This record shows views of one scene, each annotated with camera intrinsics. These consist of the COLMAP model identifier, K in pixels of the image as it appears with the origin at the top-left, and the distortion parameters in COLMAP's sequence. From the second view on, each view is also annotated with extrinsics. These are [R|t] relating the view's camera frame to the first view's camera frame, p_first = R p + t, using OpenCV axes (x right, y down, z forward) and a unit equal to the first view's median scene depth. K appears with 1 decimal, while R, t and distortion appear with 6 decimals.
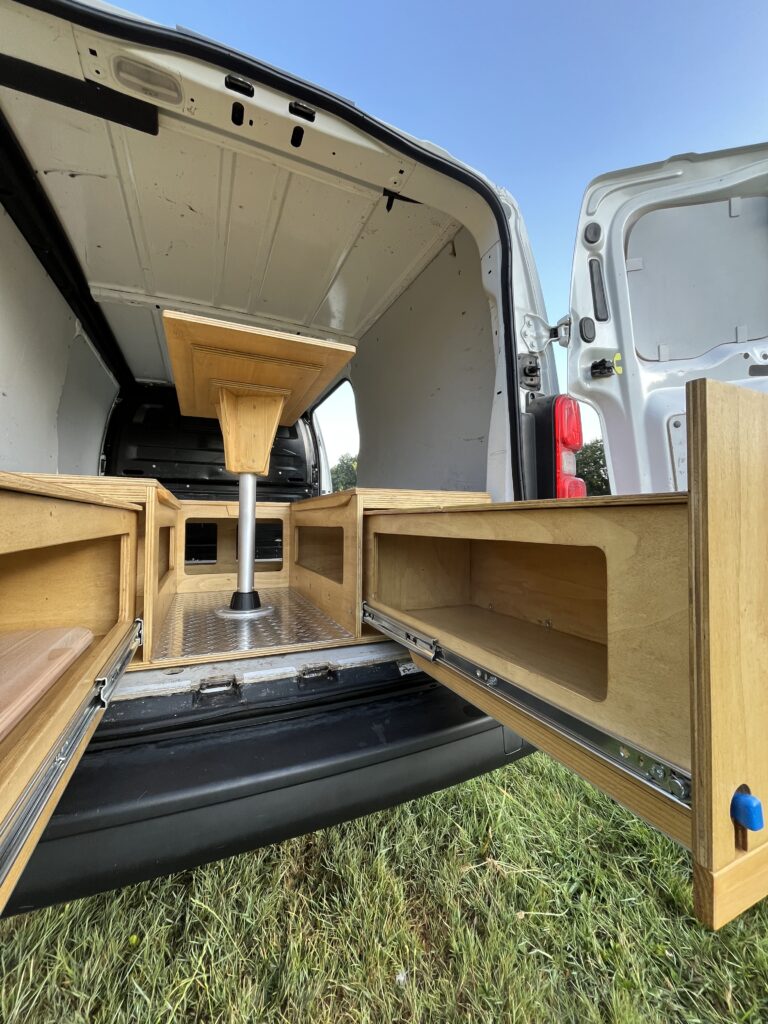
lens RADIAL K [[412.9, 0, 384.3], [0, 412.9, 510.0], [0, 0, 1]] dist [-0.002398, -0.000023]
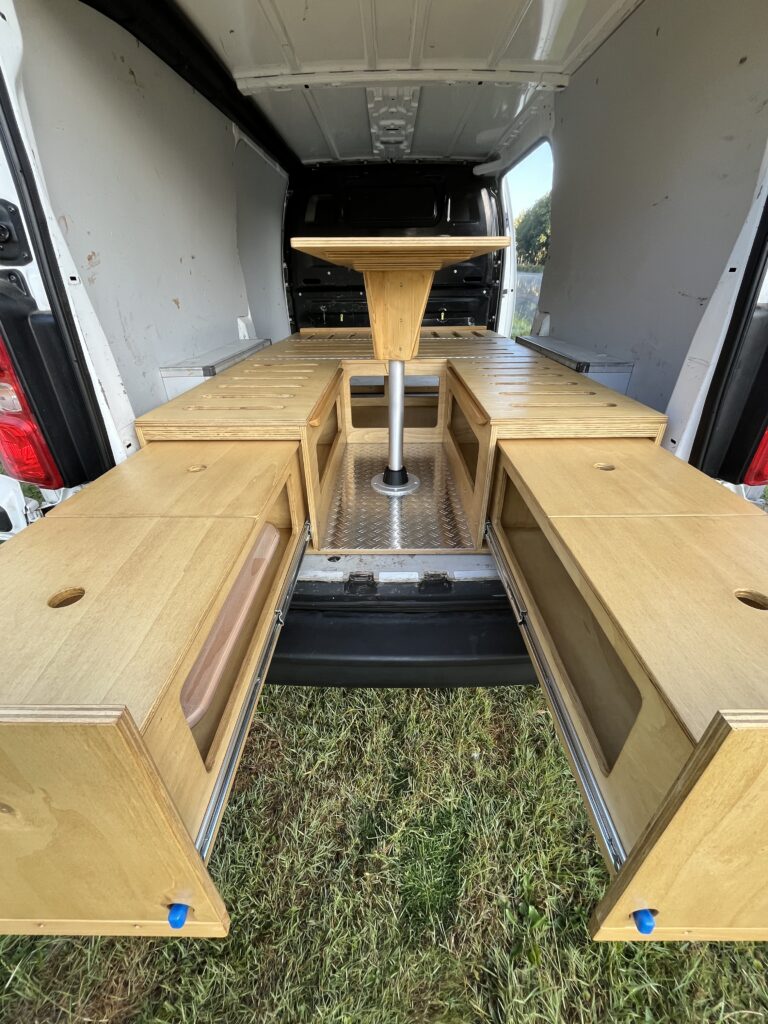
lens RADIAL K [[412.9, 0, 384.3], [0, 412.9, 510.0], [0, 0, 1]] dist [-0.002398, -0.000023]
pose [[0.909974, 0.189410, -0.368880, 0.083216], [0.028525, 0.858881, 0.511380, -0.309458], [0.413684, -0.475864, 0.776156, 0.053196]]
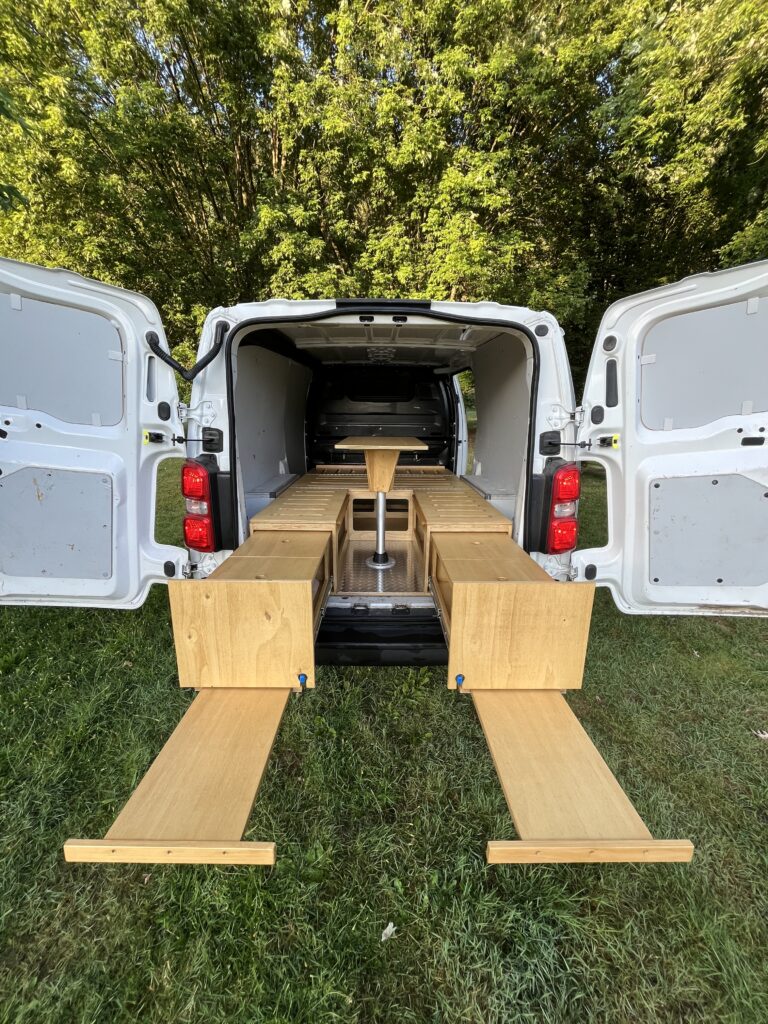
lens RADIAL K [[414.7, 0, 386.8], [0, 414.7, 511.3], [0, 0, 1]] dist [-0.004286, -0.000574]
pose [[0.920791, 0.097042, -0.377792, 0.416212], [0.005778, 0.965058, 0.261973, -0.519396], [0.390013, -0.243405, 0.888056, -0.670803]]
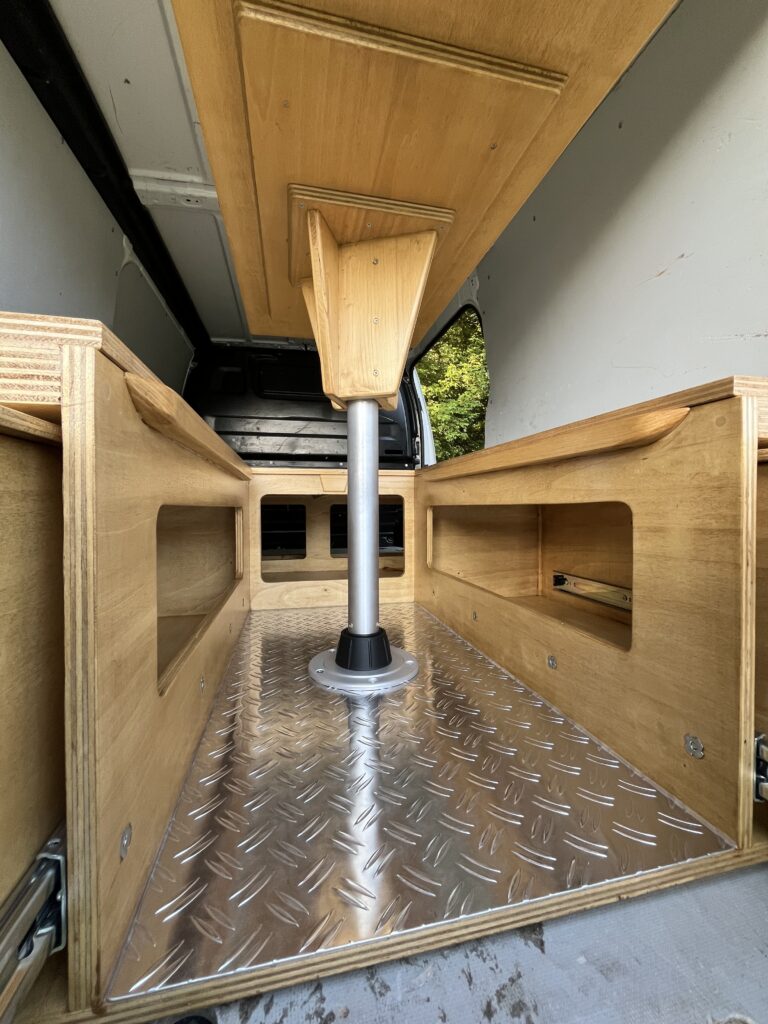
lens RADIAL K [[412.3, 0, 384.0], [0, 412.3, 512.0], [0, 0, 1]] dist [-0.004976, -0.000831]
pose [[0.981958, -0.005767, -0.189013, -0.229584], [0.014215, 0.998958, 0.043370, 0.027910], [0.188566, -0.045274, 0.981016, 0.543846]]
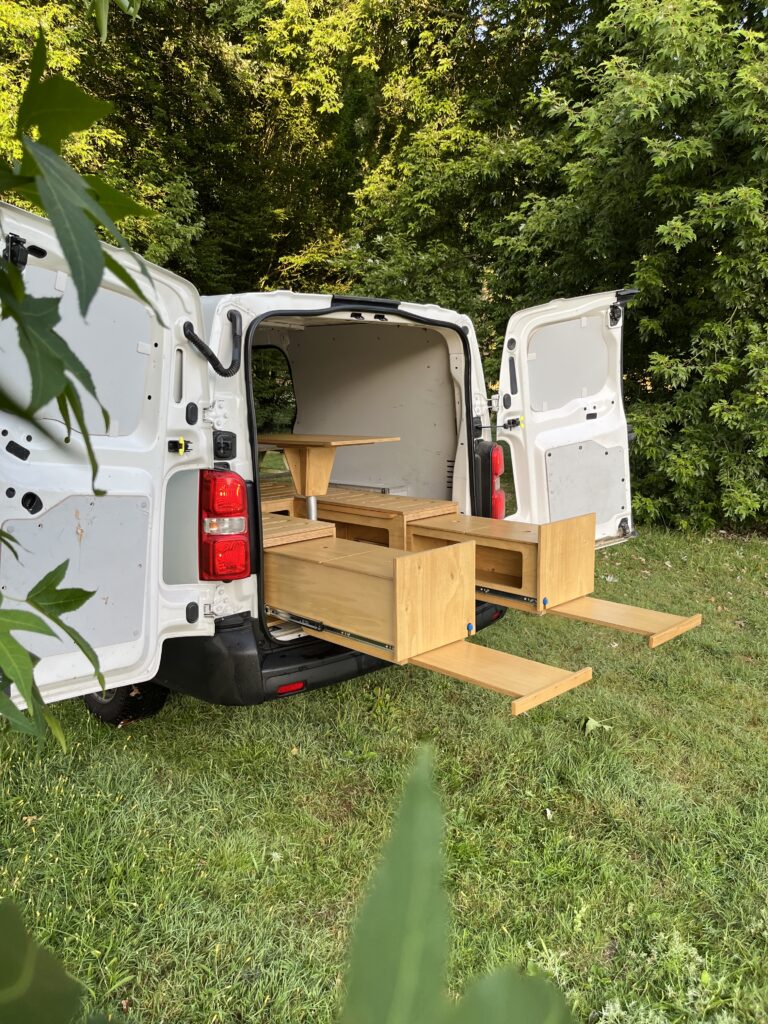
lens RADIAL K [[773.5, 0, 383.9], [0, 773.5, 527.9], [0, 0, 1]] dist [0.060583, -0.080343]
pose [[0.931994, -0.083728, 0.352672, -1.217069], [0.010872, 0.978975, 0.203688, -0.612796], [-0.362311, -0.186001, 0.913309, -1.941392]]
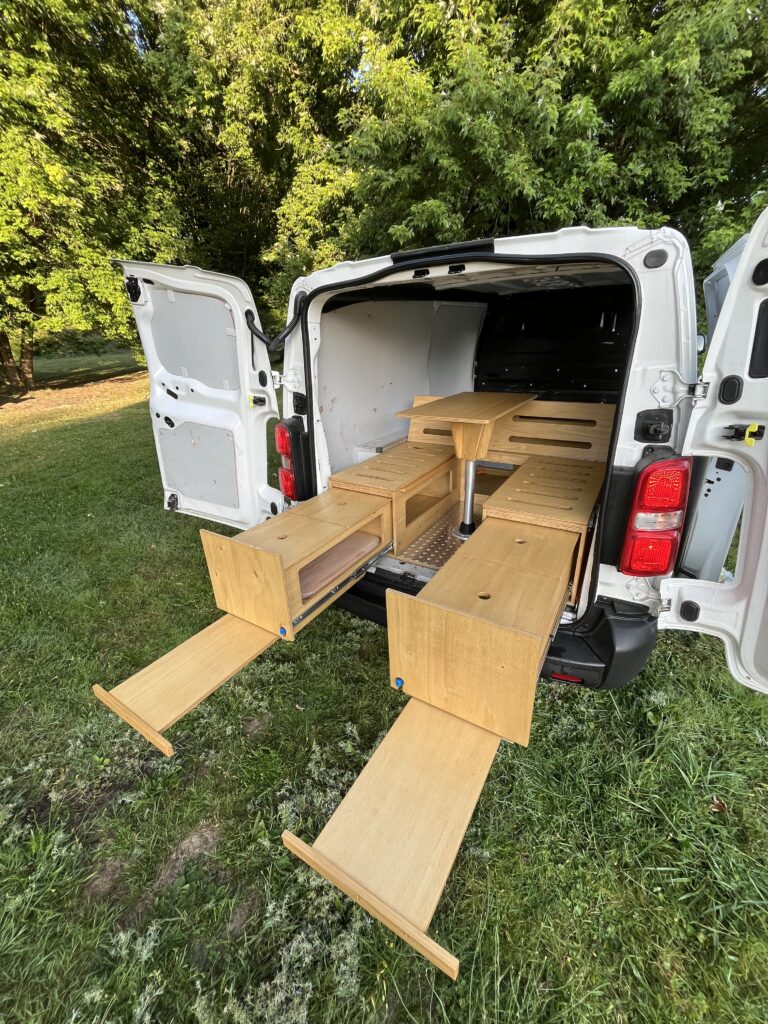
lens RADIAL K [[415.2, 0, 387.7], [0, 415.2, 511.1], [0, 0, 1]] dist [-0.000508, 0.000061]
pose [[0.568432, 0.300101, -0.766045, 0.894235], [0.065746, 0.911554, 0.405890, -0.648247], [0.820099, -0.281085, 0.498426, -0.176257]]
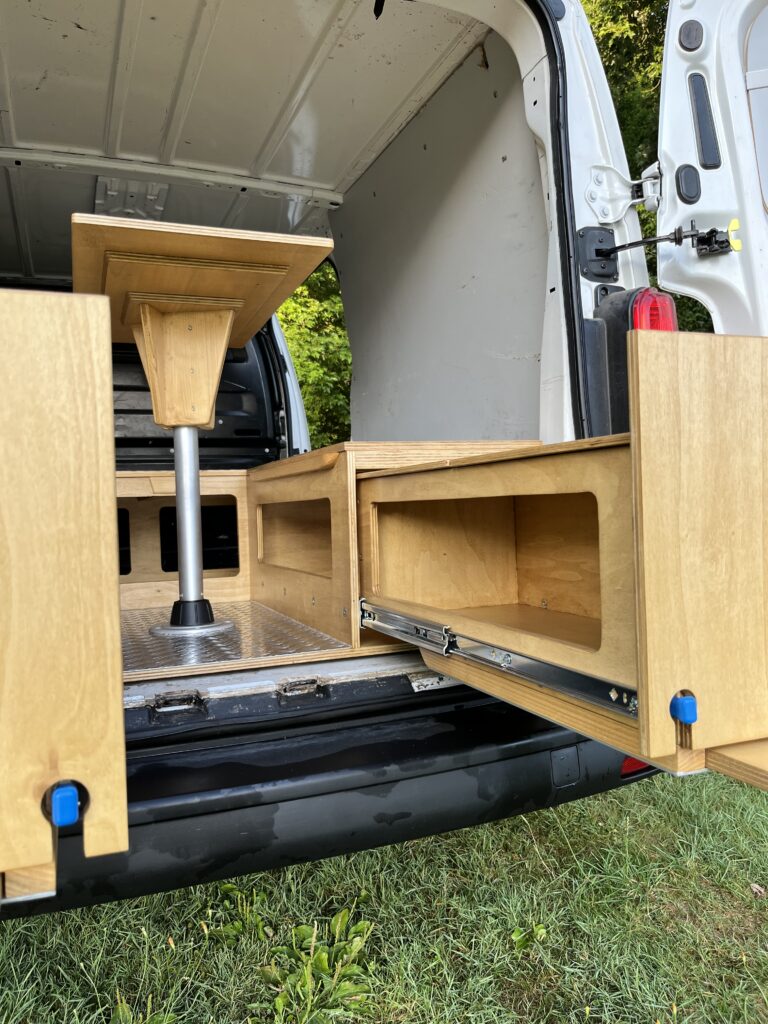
lens RADIAL K [[782.0, 0, 380.9], [0, 782.0, 516.4], [0, 0, 1]] dist [0.045198, -0.092170]
pose [[0.998468, -0.038654, -0.039601, 0.037048], [0.040327, 0.998288, 0.042370, 0.017883], [0.037895, -0.043902, 0.998317, -0.302970]]
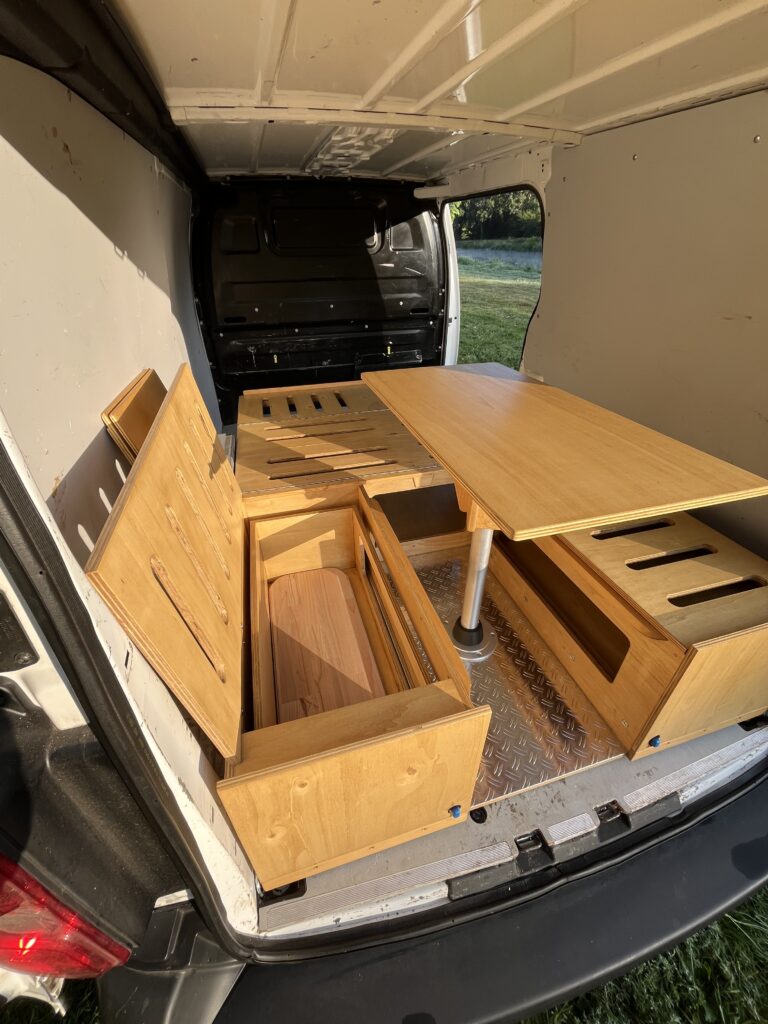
lens RADIAL K [[412.9, 0, 384.3], [0, 412.9, 510.0], [0, 0, 1]] dist [-0.002398, -0.000023]
pose [[0.990433, 0.062684, -0.122933, -0.466610], [0.018024, 0.824470, 0.565619, -0.607764], [0.136810, -0.562424, 0.815452, 0.371233]]
